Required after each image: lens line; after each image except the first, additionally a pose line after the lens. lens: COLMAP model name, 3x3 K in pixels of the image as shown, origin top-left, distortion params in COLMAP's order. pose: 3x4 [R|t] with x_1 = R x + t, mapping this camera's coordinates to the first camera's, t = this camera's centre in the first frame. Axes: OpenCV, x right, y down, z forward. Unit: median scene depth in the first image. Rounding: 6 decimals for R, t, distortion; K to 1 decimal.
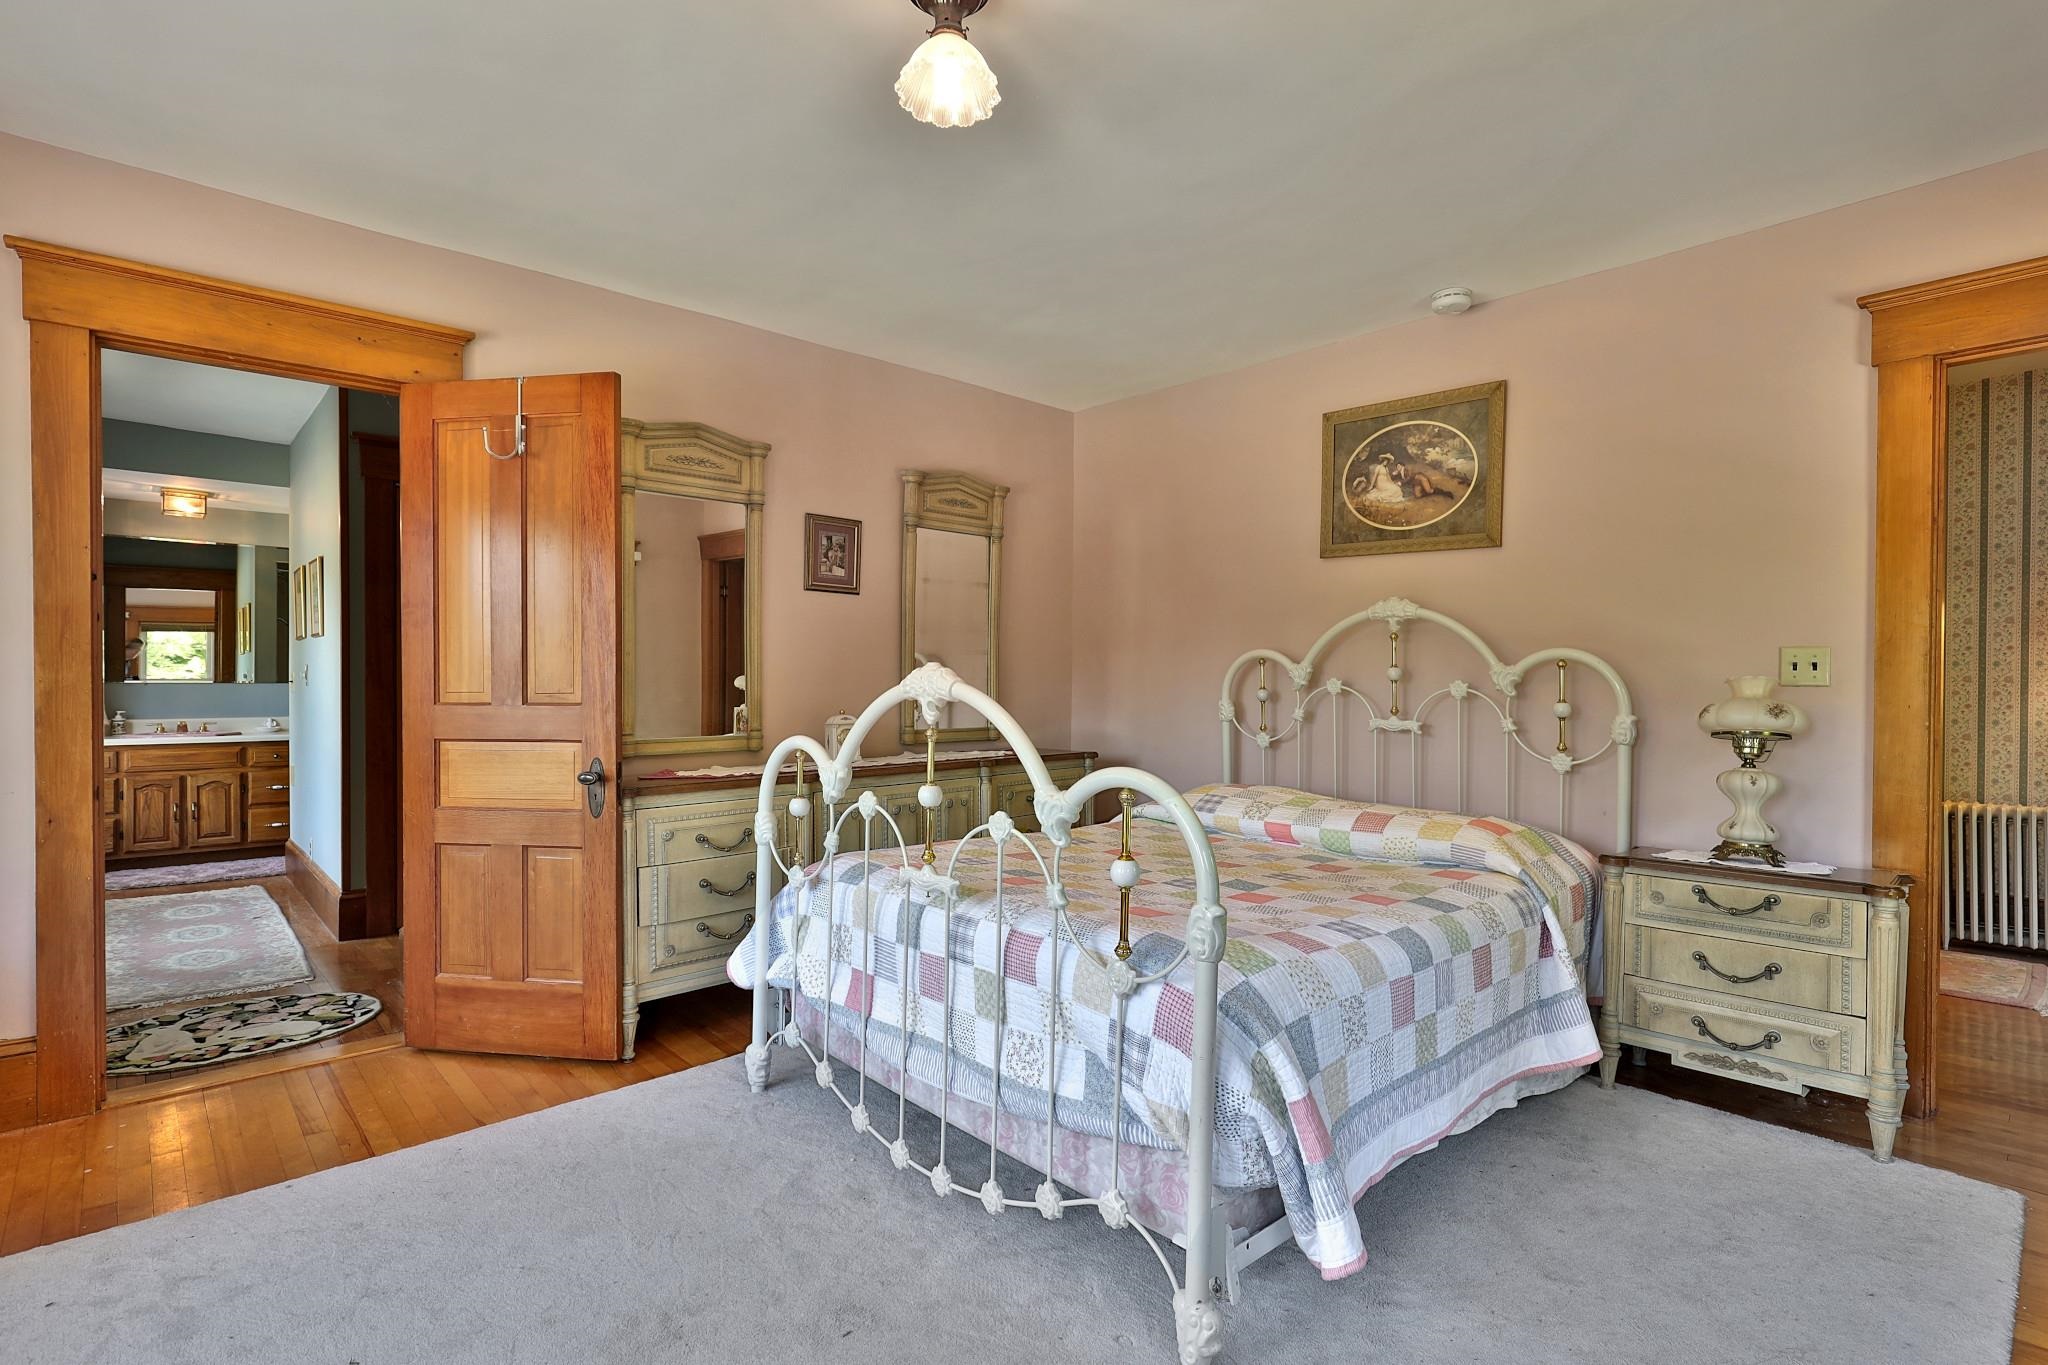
lens RADIAL K [[978.2, 0, 1030.7], [0, 978.2, 688.2], [0, 0, 1]] dist [-0.001615, 0.000328]
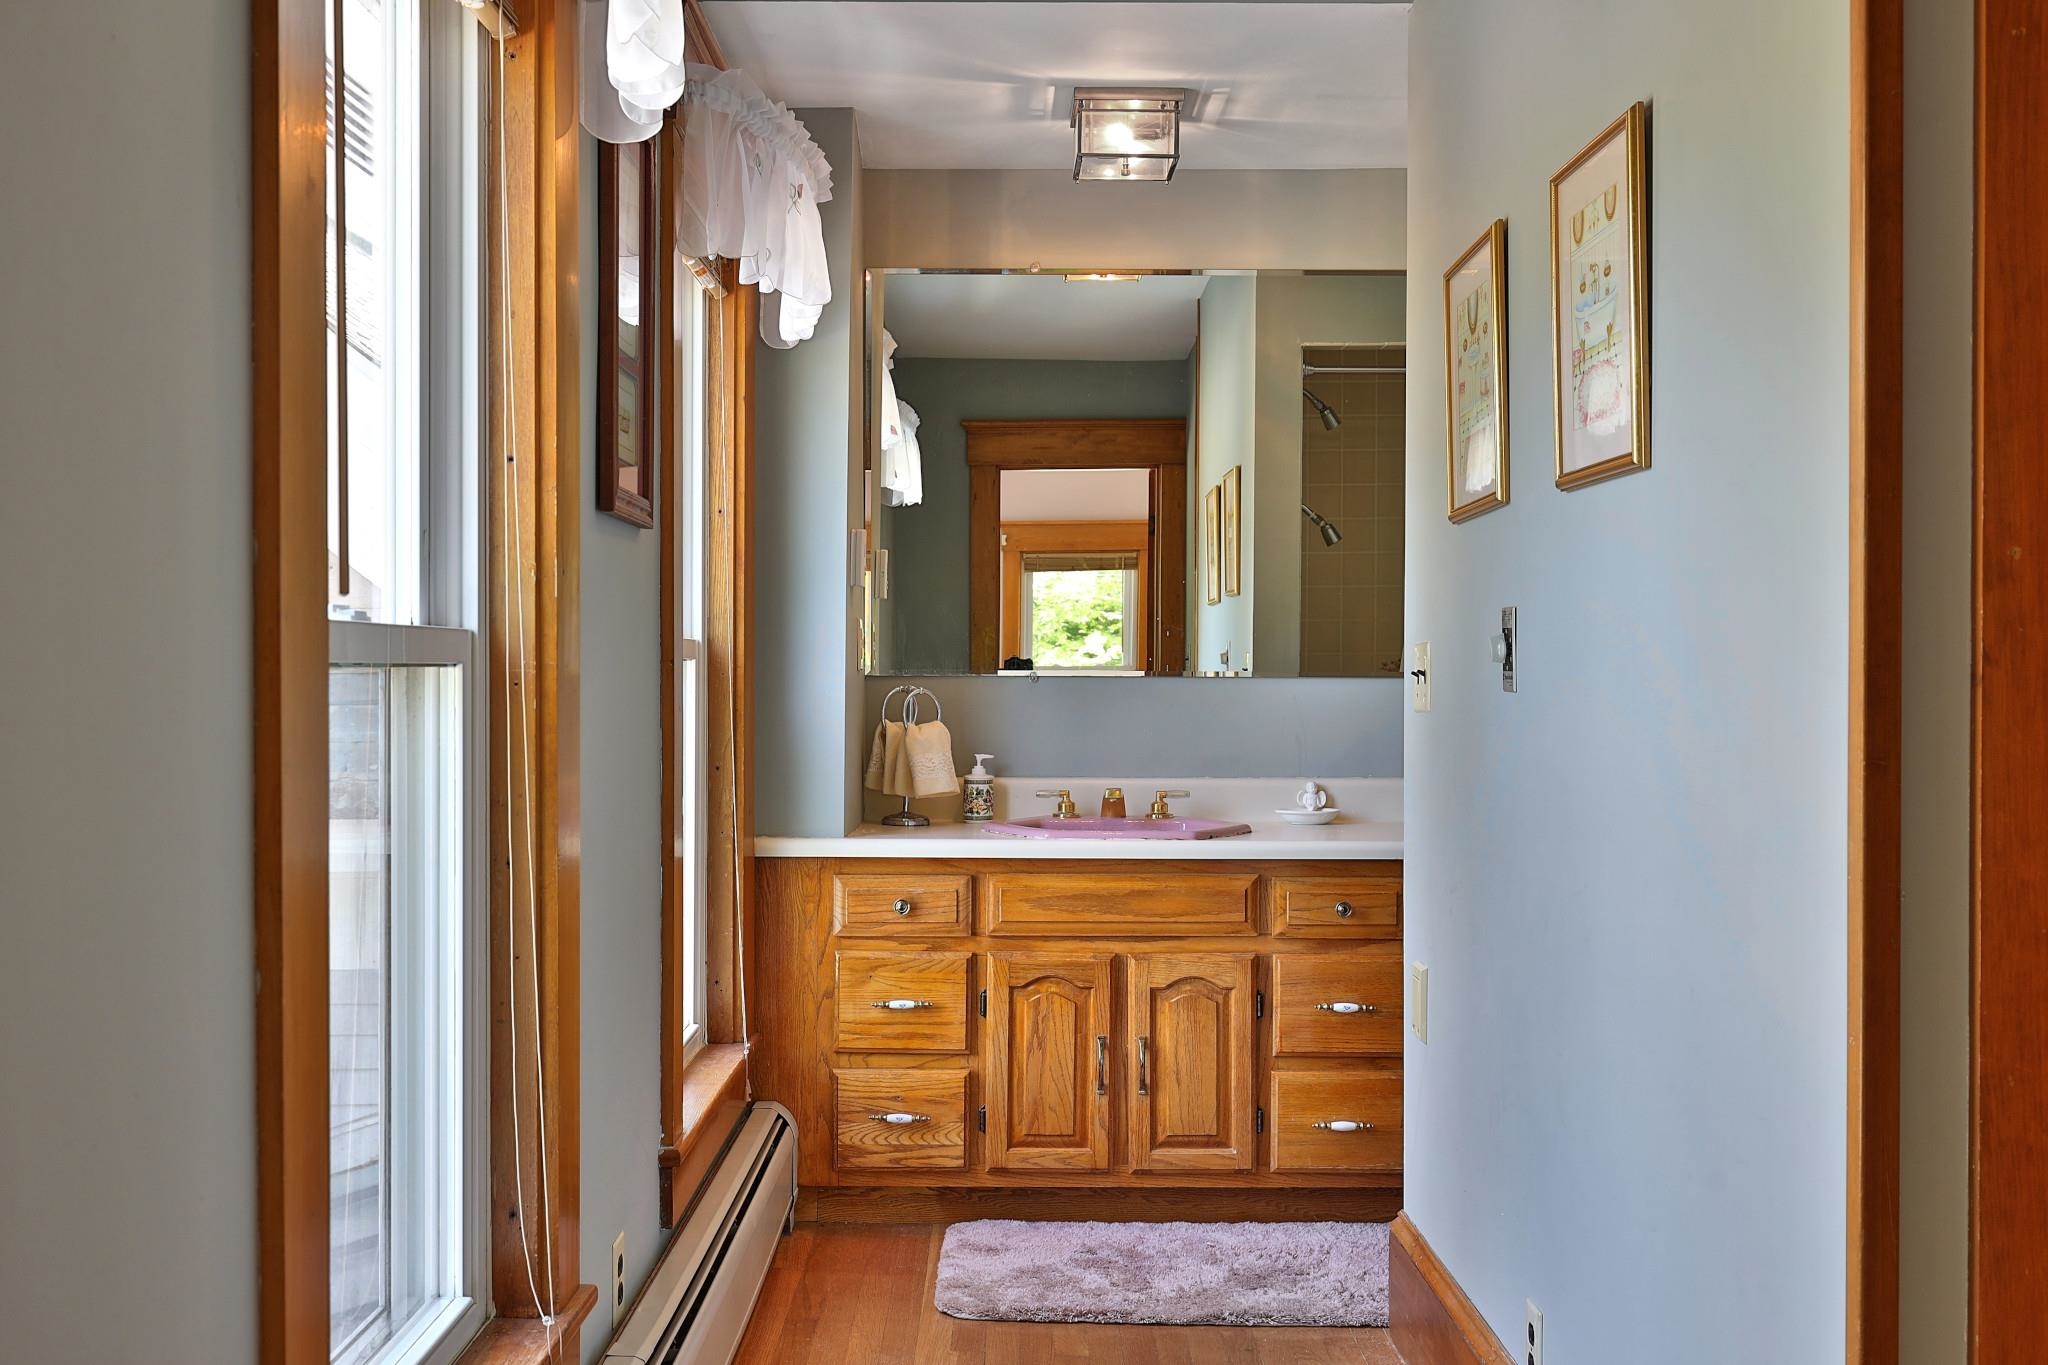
lens RADIAL K [[2066.9, 0, 1023.5], [0, 2066.9, 680.1], [0, 0, 1]] dist [0.000174, 0.000000]
pose [[0.739622, 0.000402, -0.673022, -0.404773], [-0.002209, 0.999996, -0.001831, -0.002889], [0.673019, 0.002841, 0.739620, 0.443602]]
